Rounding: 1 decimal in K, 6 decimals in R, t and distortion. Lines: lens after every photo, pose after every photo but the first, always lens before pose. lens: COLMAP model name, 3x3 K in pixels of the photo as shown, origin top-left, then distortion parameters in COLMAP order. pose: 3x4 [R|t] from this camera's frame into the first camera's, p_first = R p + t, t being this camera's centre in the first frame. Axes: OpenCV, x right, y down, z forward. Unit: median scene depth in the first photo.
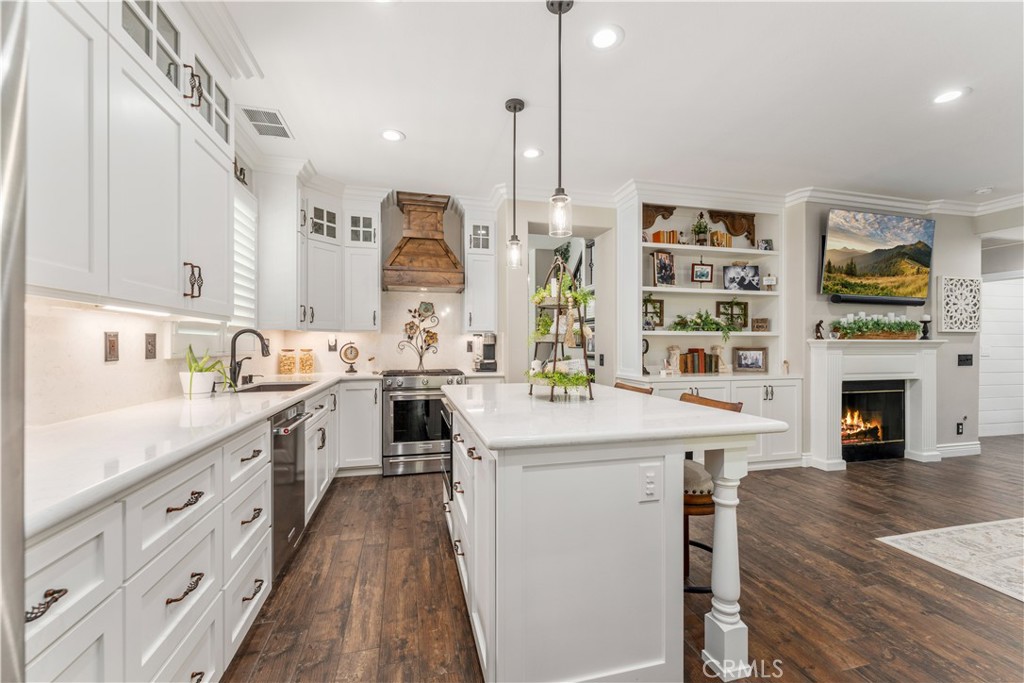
lens RADIAL K [[413.3, 0, 511.4], [0, 413.3, 343.6], [0, 0, 1]] dist [-0.000081, -0.000186]
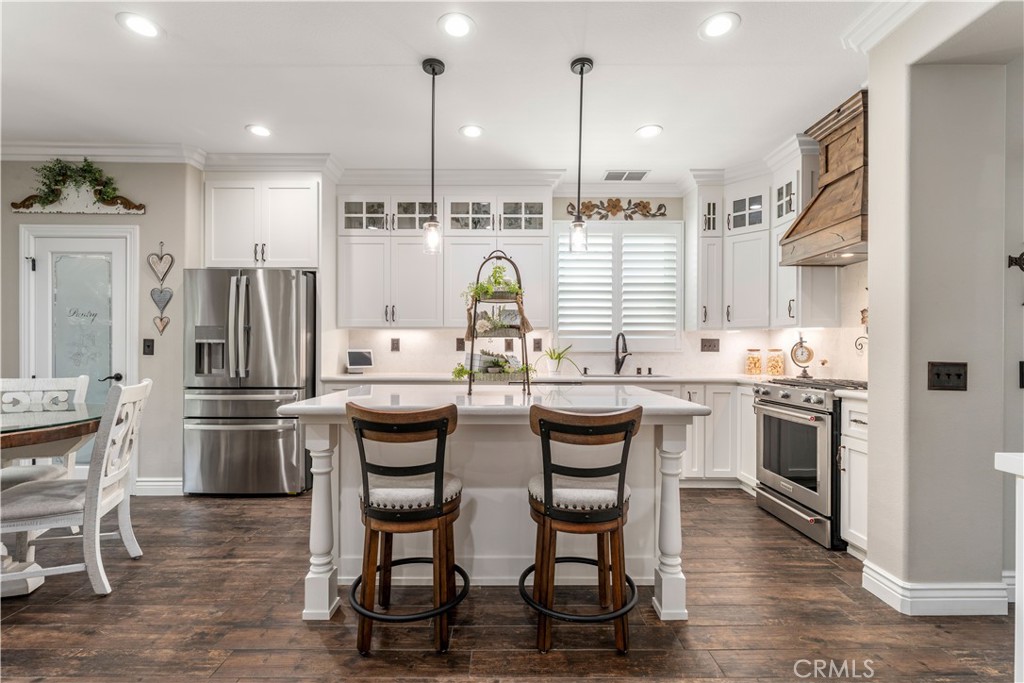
lens RADIAL K [[451.4, 0, 512.1], [0, 451.4, 348.0], [0, 0, 1]] dist [0.000594, 0.000460]
pose [[-0.240637, -0.004571, -0.970605, 0.595075], [0.000671, 0.999988, -0.004876, 0.015150], [0.970615, -0.001824, -0.240631, 0.667178]]
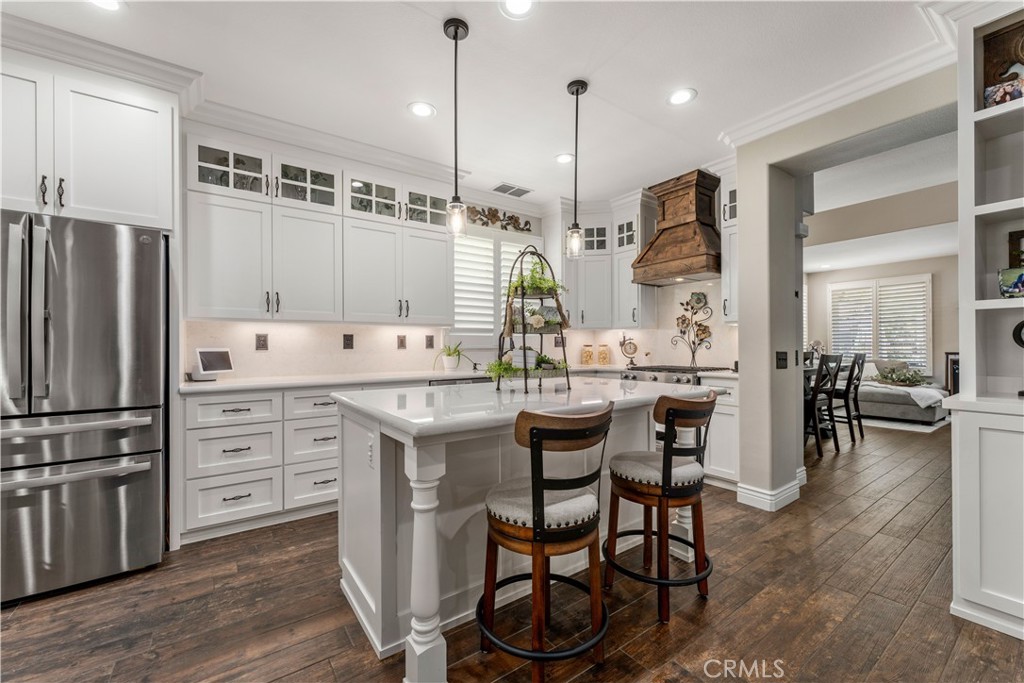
lens RADIAL K [[413.3, 0, 512.7], [0, 413.3, 343.1], [0, 0, 1]] dist [-0.000081, -0.000186]
pose [[0.365670, -0.010592, -0.930684, 0.517843], [0.009560, 0.999925, -0.007624, 0.014591], [0.930695, -0.006109, 0.365744, 0.309845]]
